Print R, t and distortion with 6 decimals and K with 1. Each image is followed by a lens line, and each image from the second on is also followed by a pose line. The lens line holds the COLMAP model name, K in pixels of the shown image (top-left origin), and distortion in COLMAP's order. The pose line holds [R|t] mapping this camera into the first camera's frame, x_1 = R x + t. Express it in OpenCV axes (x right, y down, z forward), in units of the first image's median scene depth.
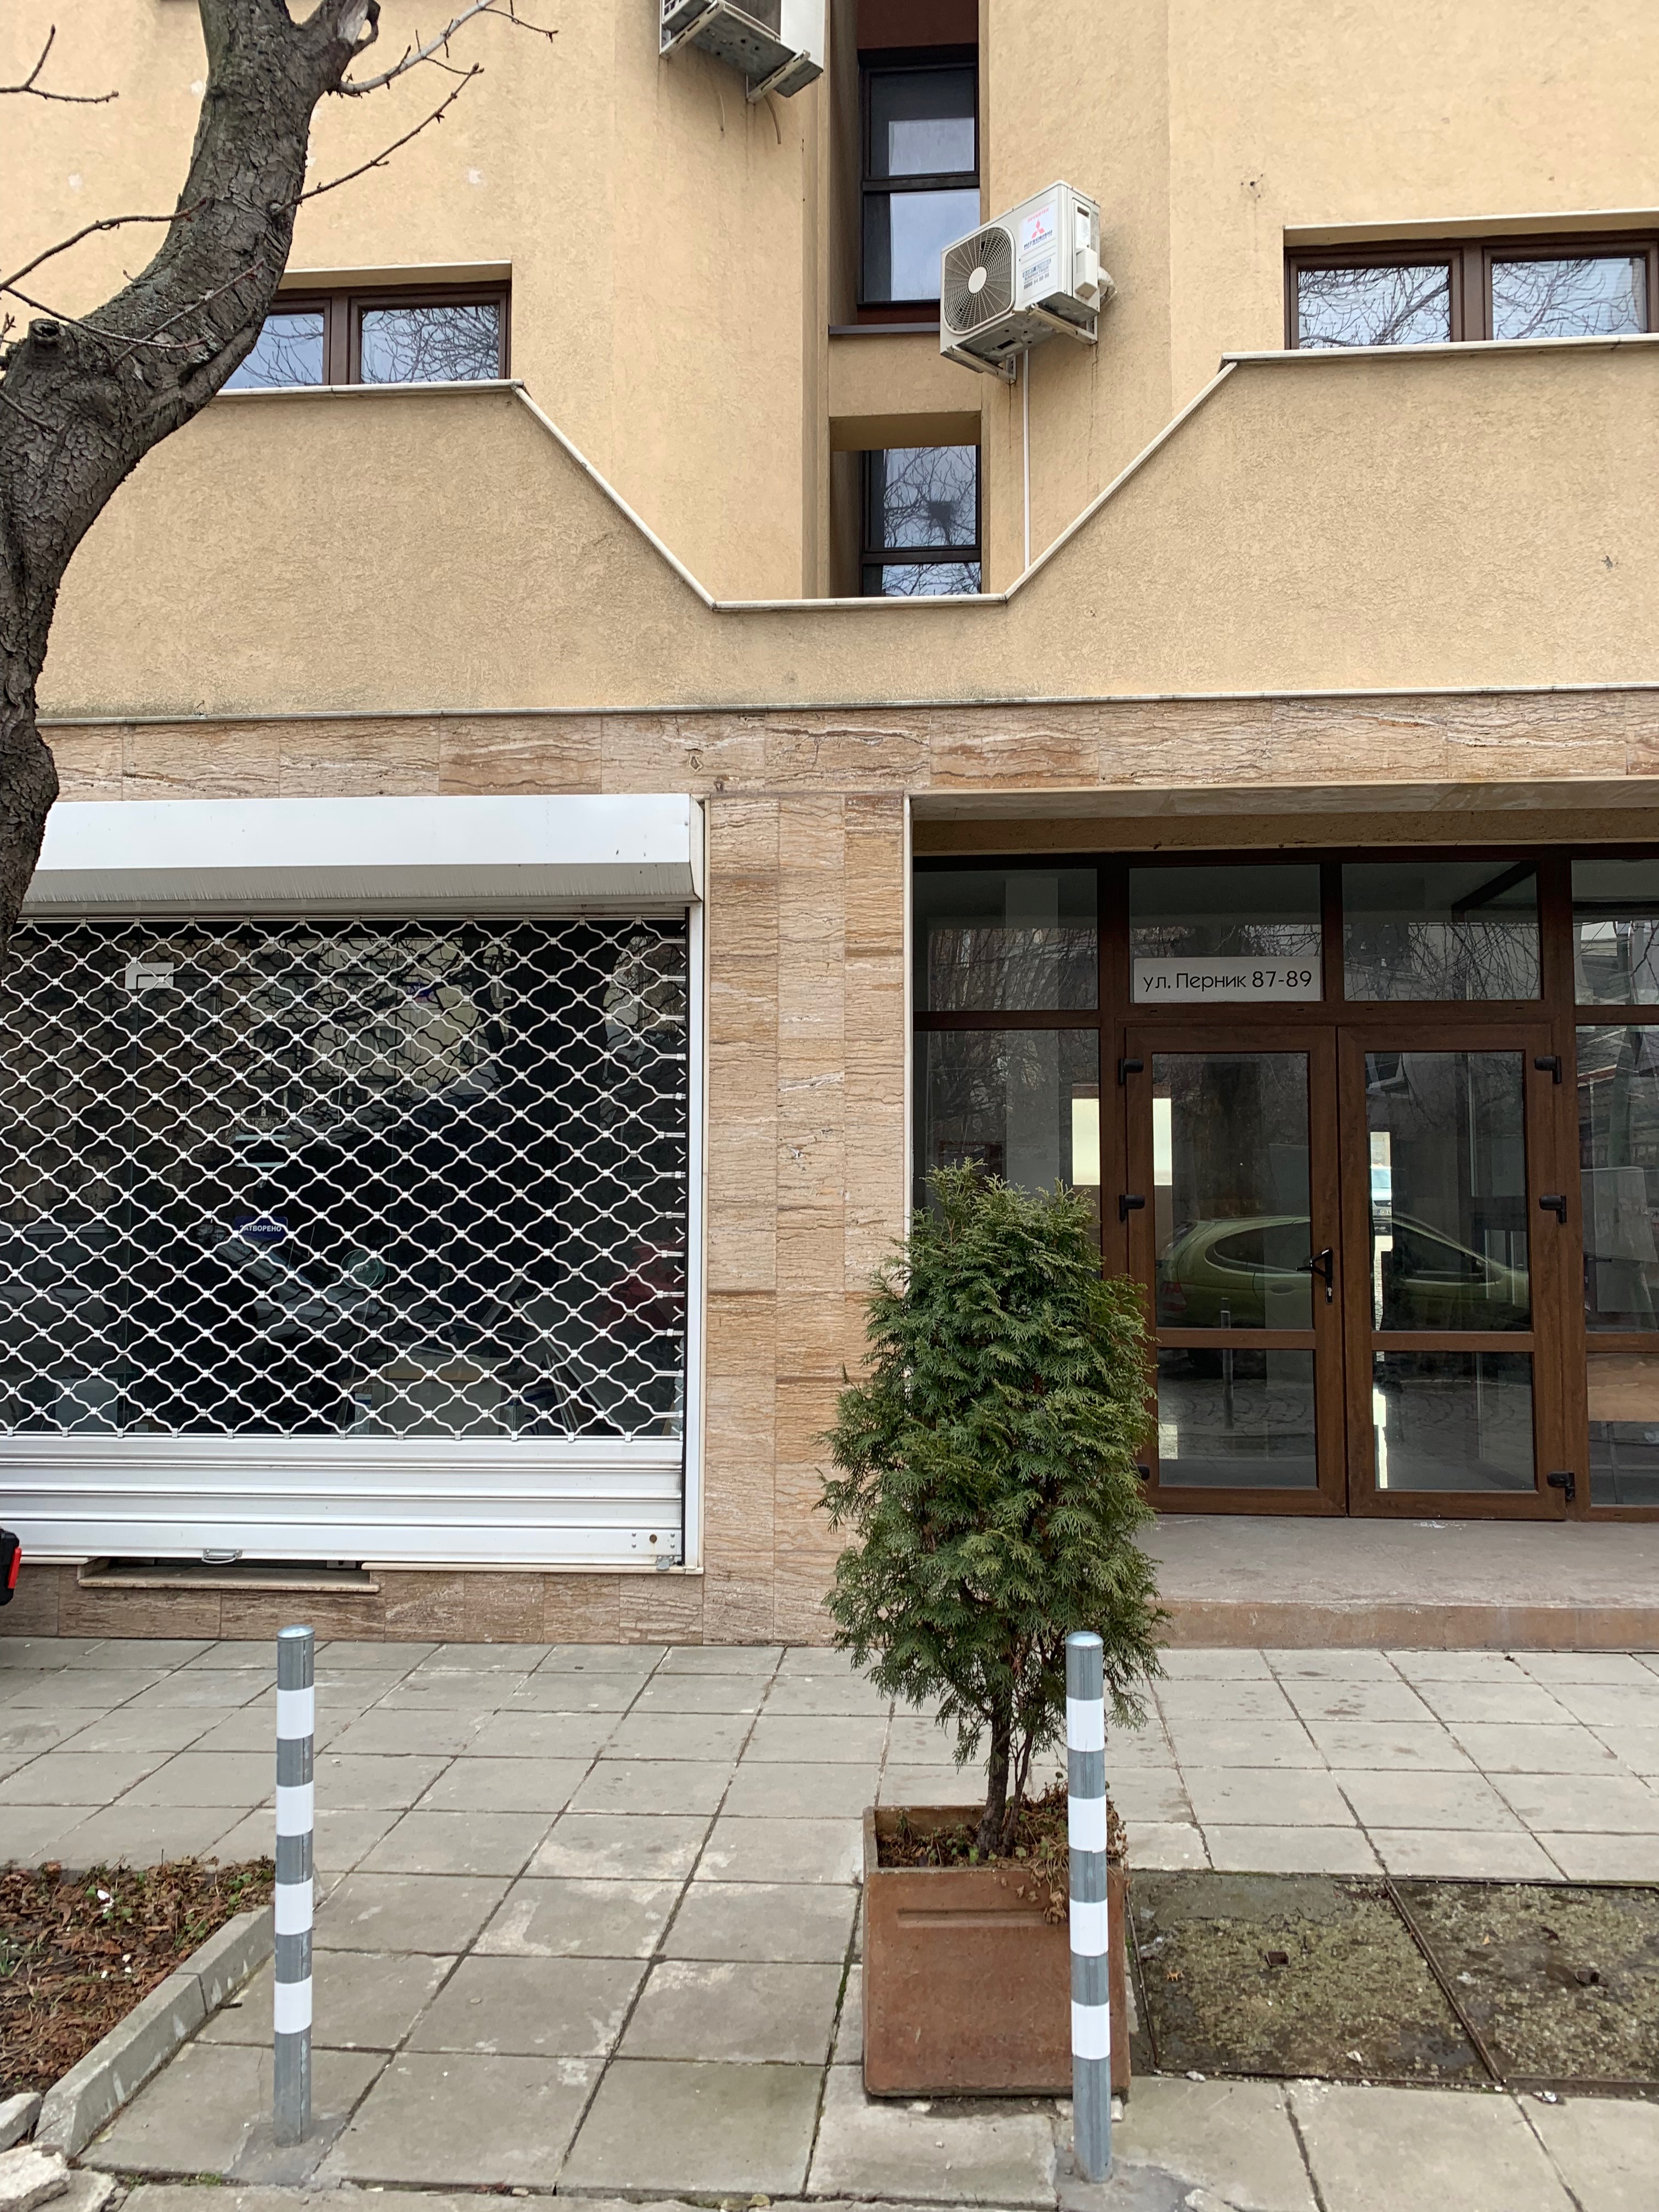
lens RADIAL K [[1676.6, 0, 851.4], [0, 1676.6, 1091.0], [0, 0, 1]] dist [0.042167, -0.045116]
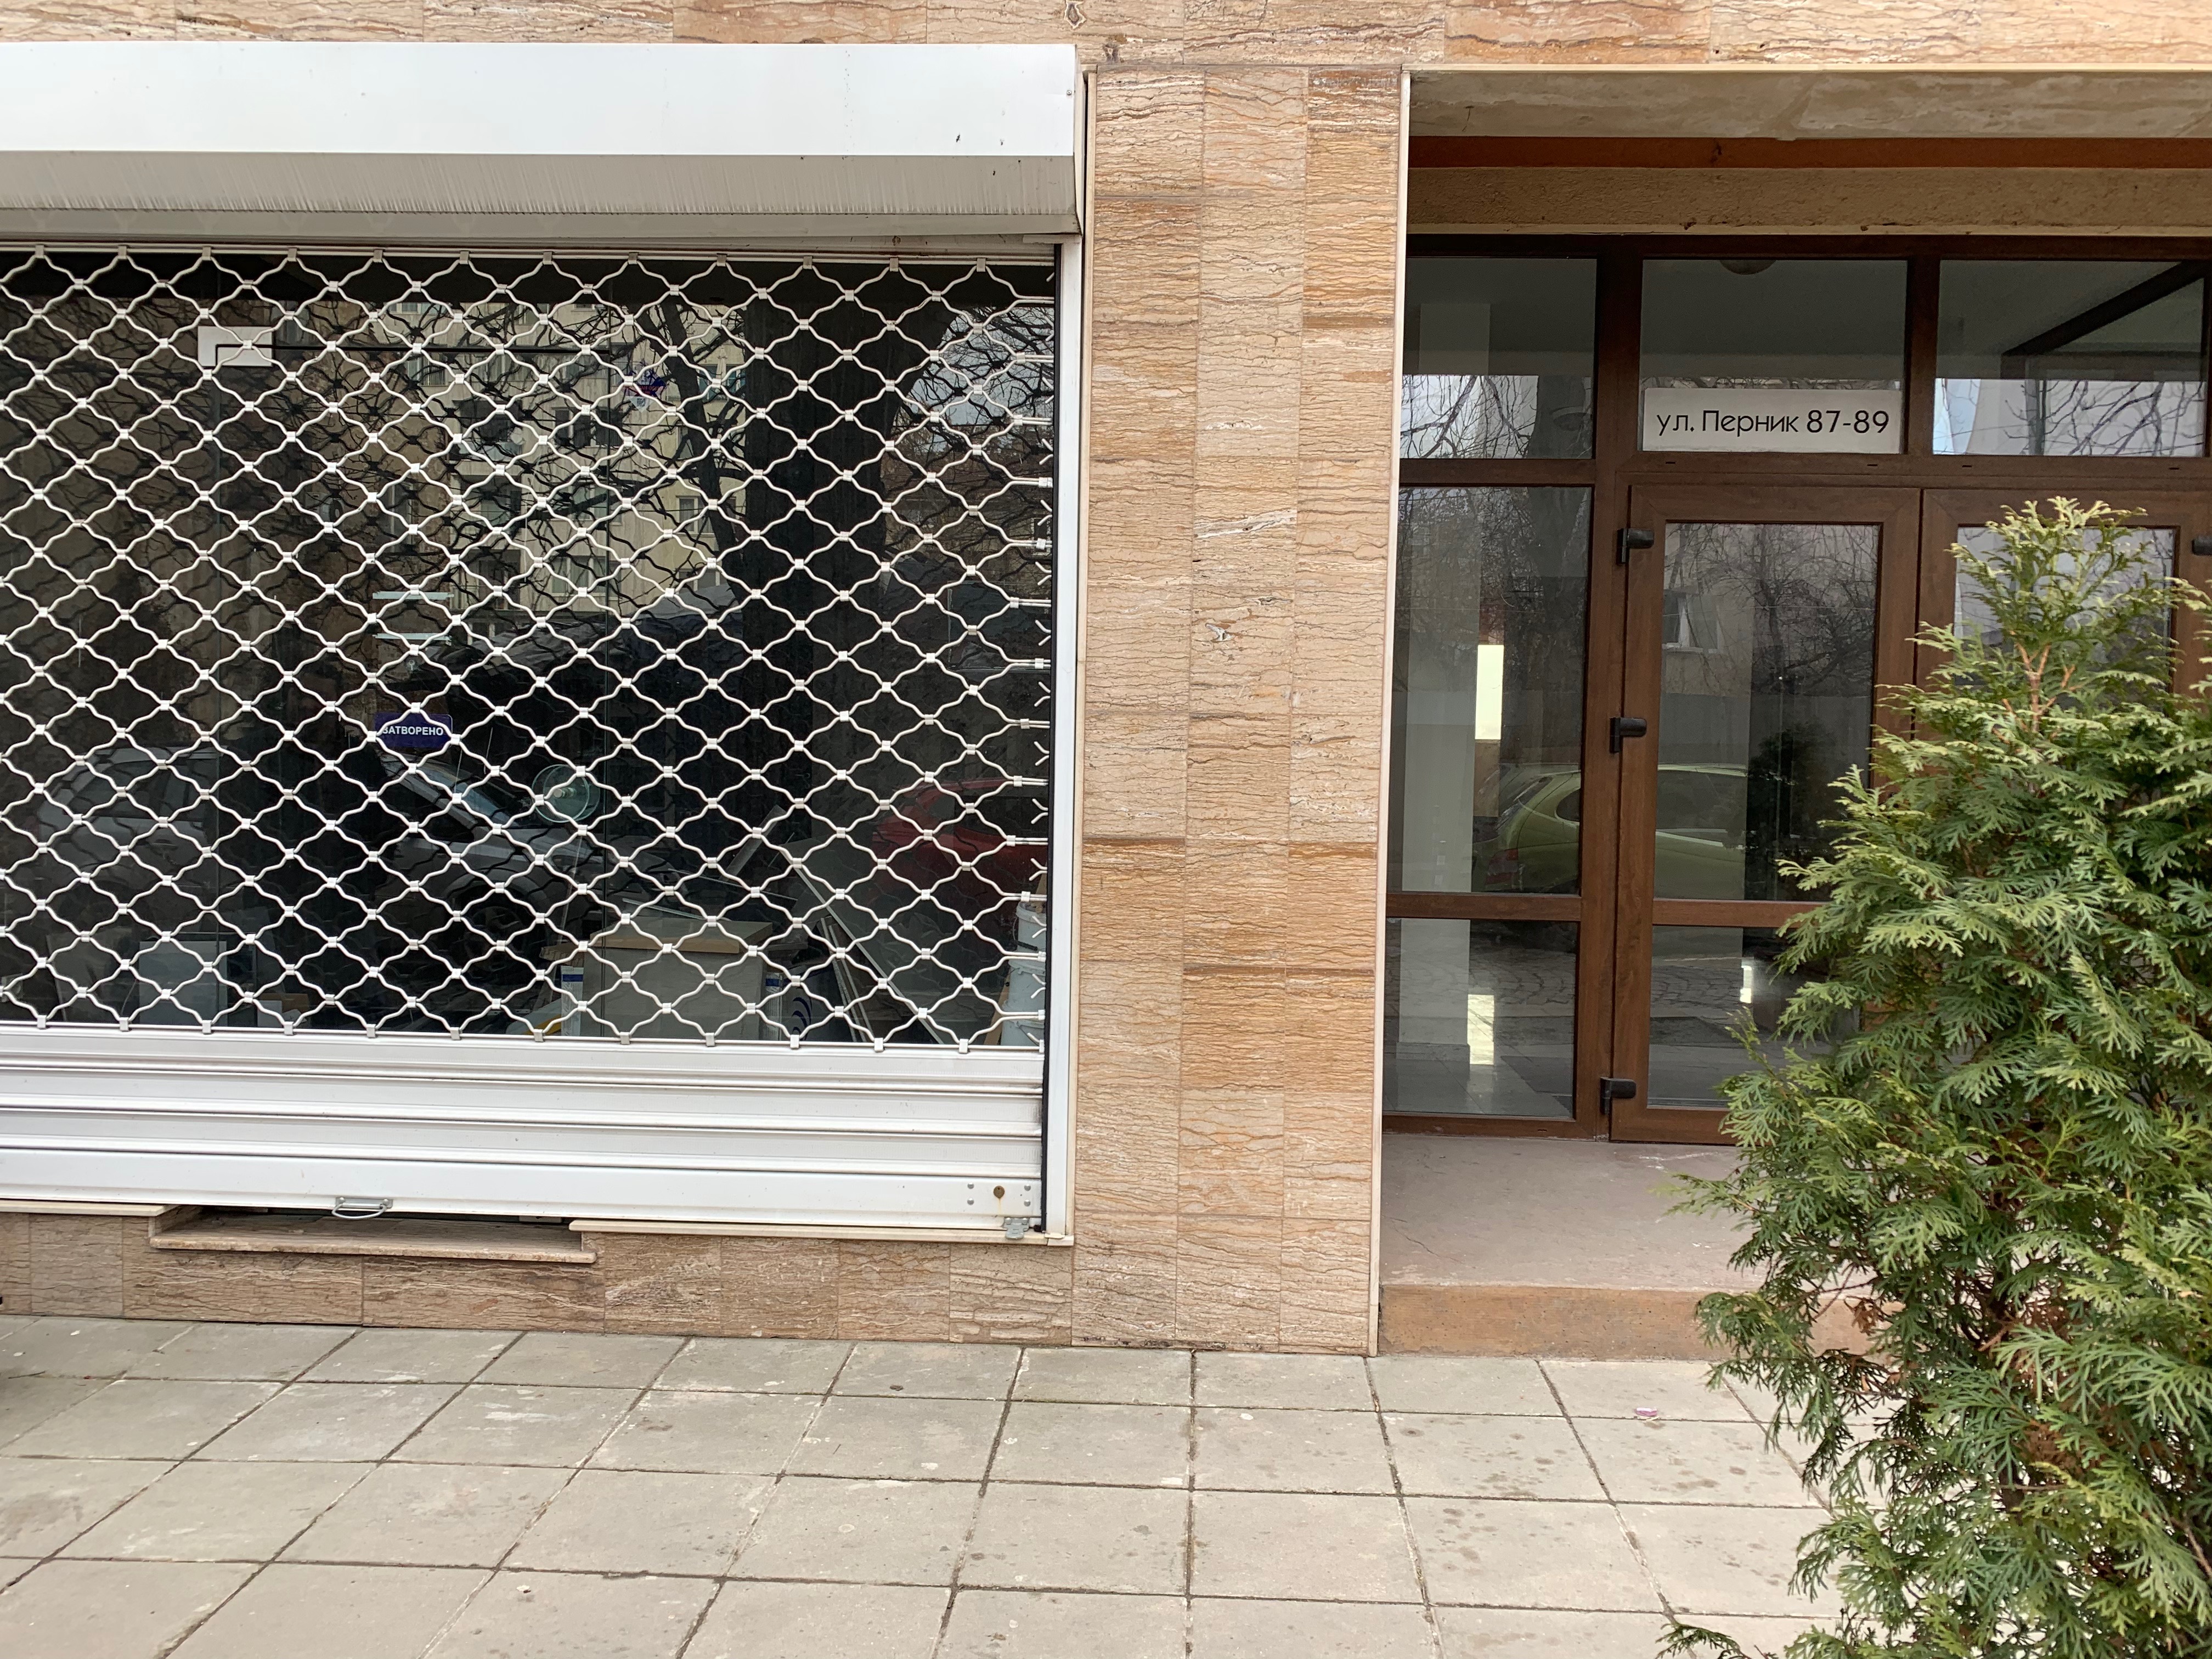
lens RADIAL K [[1676.6, 0, 1117.6], [0, 1676.6, 848.3], [0, 0, 1]] dist [0.042167, -0.045116]
pose [[0.999454, 0.019545, 0.026629, -0.088583], [-0.022575, 0.992678, 0.118662, 0.043684], [-0.024115, -0.119199, 0.992578, 0.330332]]
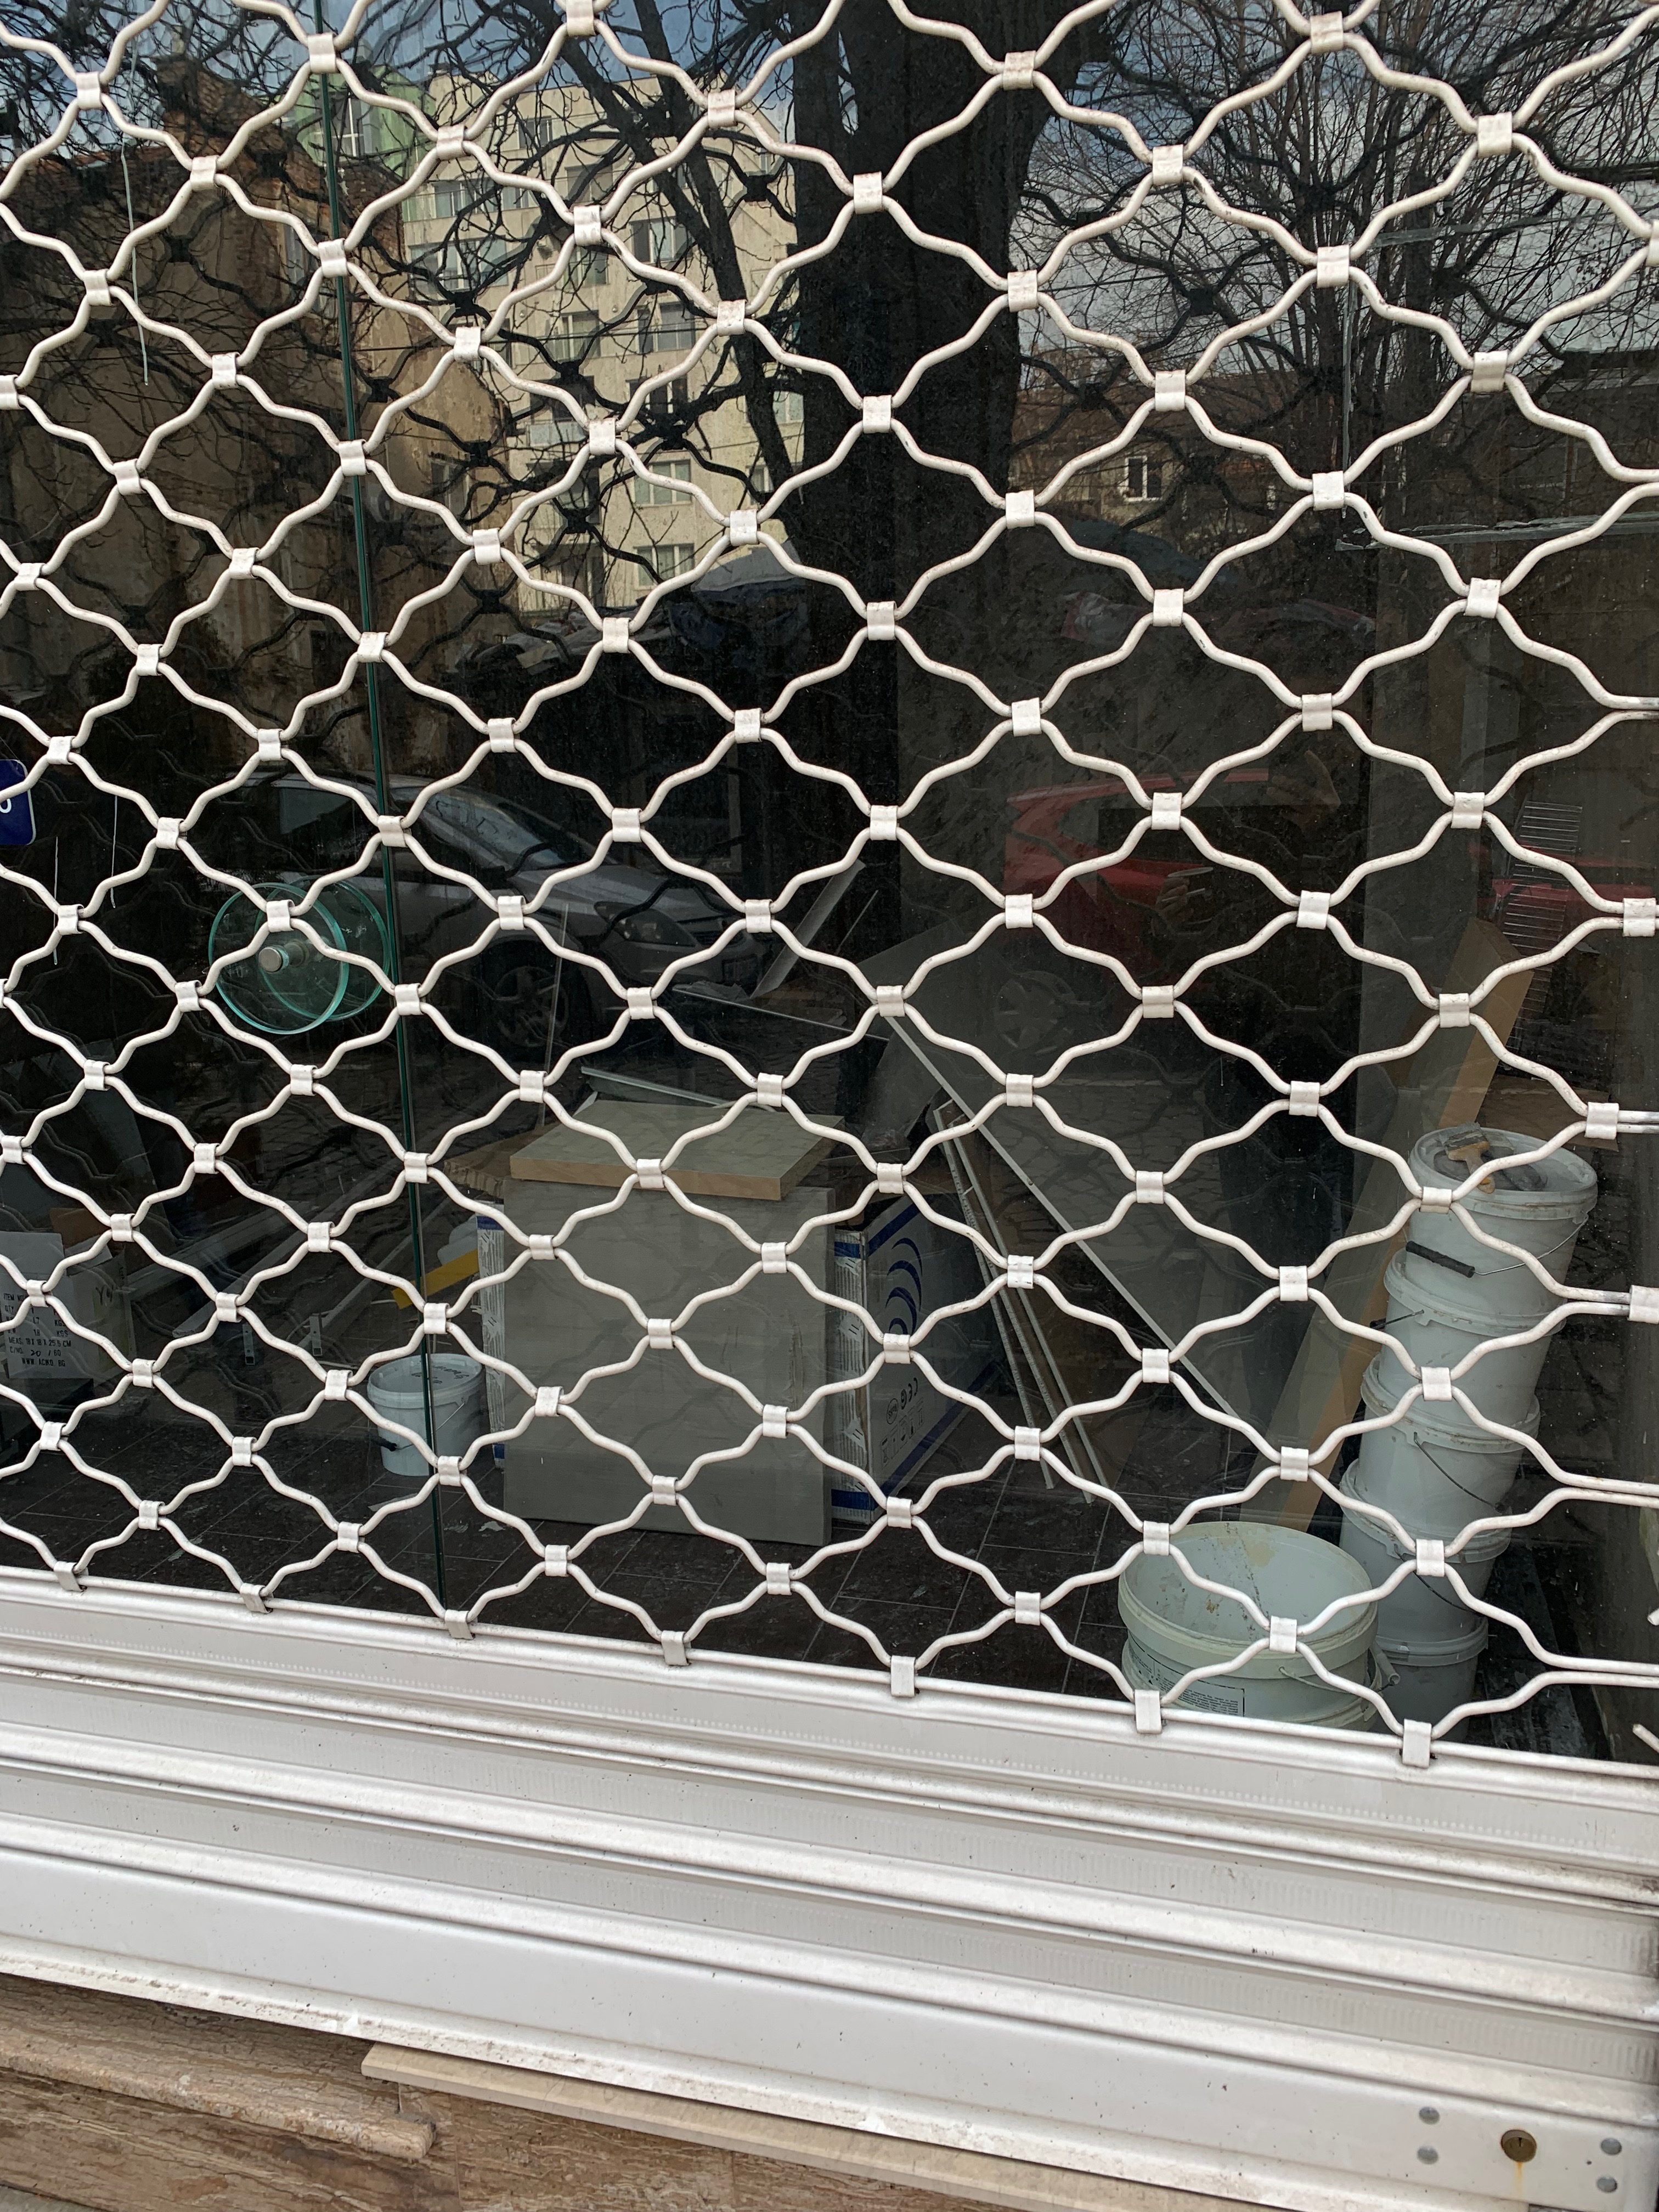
lens RADIAL K [[1676.6, 0, 833.7], [0, 1676.6, 1097.1], [0, 0, 1]] dist [0.042167, -0.045116]
pose [[0.981483, 0.014794, -0.190977, -0.164832], [0.040356, 0.958665, 0.281660, 0.058973], [0.187250, -0.284152, 0.940317, 0.795269]]
